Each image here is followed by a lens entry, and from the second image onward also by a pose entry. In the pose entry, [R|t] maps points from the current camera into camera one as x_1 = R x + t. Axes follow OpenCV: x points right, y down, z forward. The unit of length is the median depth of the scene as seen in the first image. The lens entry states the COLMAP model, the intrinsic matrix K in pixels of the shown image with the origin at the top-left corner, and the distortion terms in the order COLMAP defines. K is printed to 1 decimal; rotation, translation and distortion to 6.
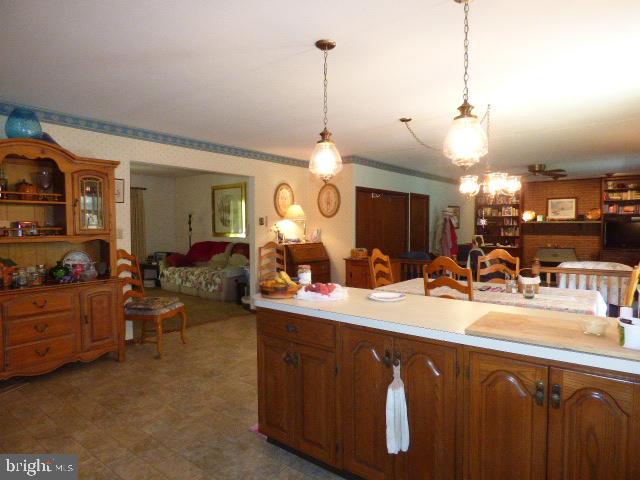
lens RADIAL K [[382.1, 0, 320.0], [0, 382.1, 240.0], [0, 0, 1]] dist [-0.008470, -0.002079]
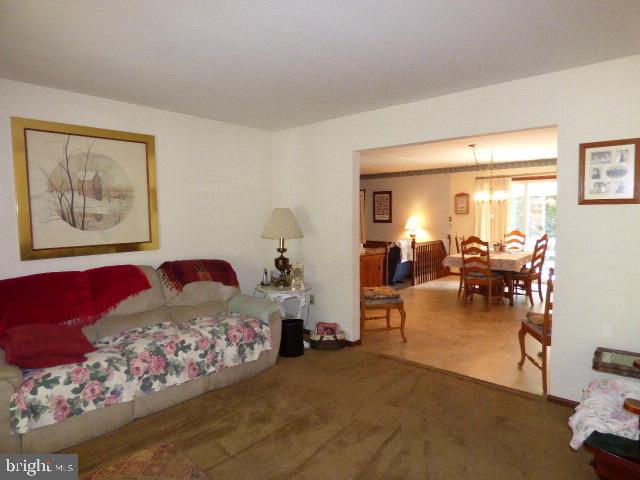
lens RADIAL K [[392.2, 0, 324.0], [0, 392.2, 238.6], [0, 0, 1]] dist [-0.006662, -0.004682]
pose [[0.071427, -0.059104, 0.995693, -0.531859], [0.048638, 0.997262, 0.055708, -0.030921], [-0.996259, 0.044449, 0.074106, 0.596957]]
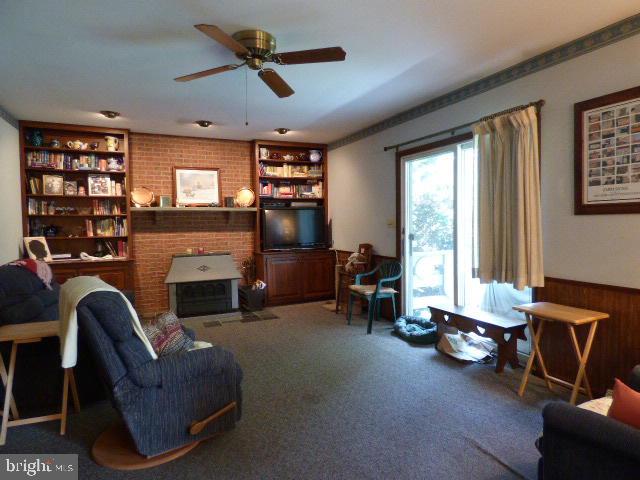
lens RADIAL K [[392.2, 0, 324.0], [0, 392.2, 238.6], [0, 0, 1]] dist [-0.006662, -0.004682]
pose [[0.451710, -0.037546, 0.891375, 0.190194], [0.046220, 0.998757, 0.018646, -0.004775], [-0.890967, 0.032777, 0.452884, 0.575640]]
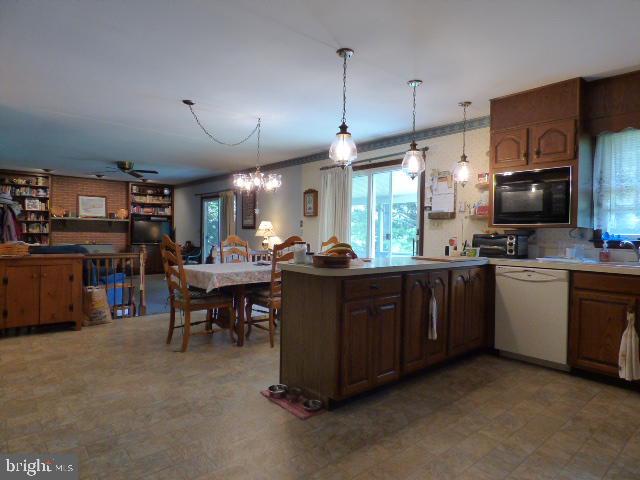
lens RADIAL K [[392.2, 0, 324.0], [0, 392.2, 238.6], [0, 0, 1]] dist [-0.006662, -0.004682]
pose [[0.199785, -0.005423, 0.979825, -0.277097], [0.019292, 0.999813, 0.001600, 0.015126], [-0.979650, 0.018584, 0.199852, 0.189429]]
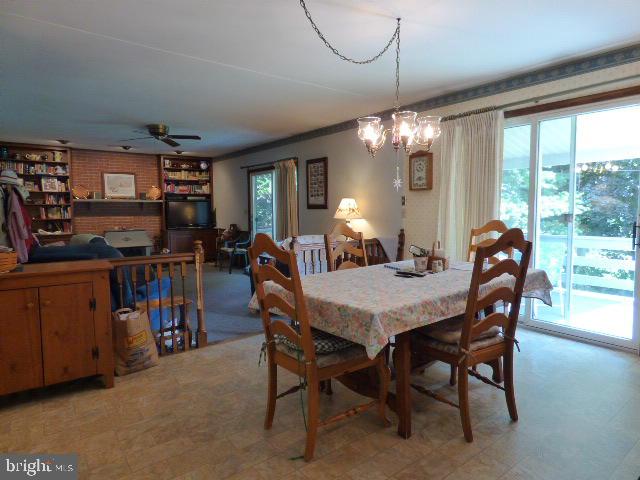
lens RADIAL K [[392.2, 0, 324.0], [0, 392.2, 238.6], [0, 0, 1]] dist [-0.006662, -0.004682]
pose [[0.255117, -0.071357, 0.964274, -0.113071], [0.040894, 0.997177, 0.062973, 0.001297], [-0.966045, 0.023367, 0.257315, 0.338821]]
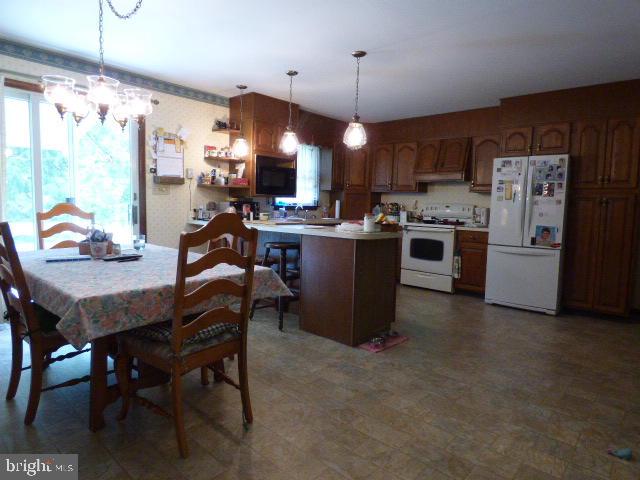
lens RADIAL K [[396.4, 0, 320.0], [0, 396.4, 240.0], [0, 0, 1]] dist [-0.018692, -0.002975]
pose [[-0.996435, -0.028207, 0.079511, 0.004702], [-0.018062, 0.991925, 0.125534, -0.001042], [-0.082409, 0.123651, -0.988898, 0.585729]]
